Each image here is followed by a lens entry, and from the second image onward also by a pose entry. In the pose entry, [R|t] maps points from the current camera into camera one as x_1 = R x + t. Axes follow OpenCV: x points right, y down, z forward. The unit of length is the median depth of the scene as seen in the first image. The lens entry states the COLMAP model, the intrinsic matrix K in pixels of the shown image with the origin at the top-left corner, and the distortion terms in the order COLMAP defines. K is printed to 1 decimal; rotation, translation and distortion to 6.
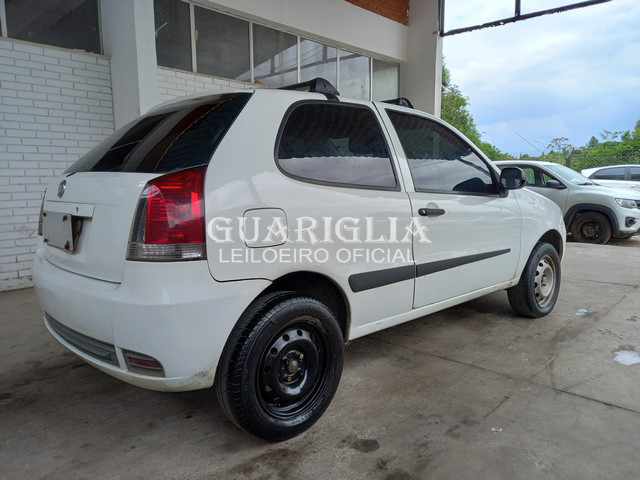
lens RADIAL K [[479.5, 0, 319.7], [0, 479.5, 239.4], [0, 0, 1]] dist [0.028197, -0.009532]
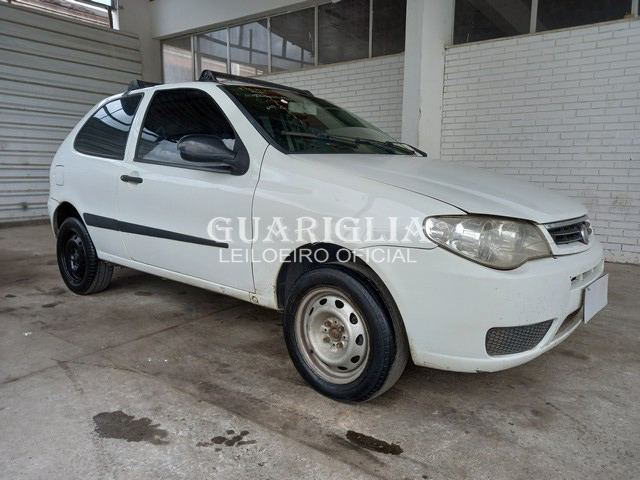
lens RADIAL K [[479.5, 0, 319.2], [0, 479.5, 239.4], [0, 0, 1]] dist [0.028197, -0.009532]
pose [[0.100172, 0.157852, -0.982369, 1.211421], [-0.130800, 0.980855, 0.144272, -0.117761], [0.986335, 0.114042, 0.118901, 1.123665]]
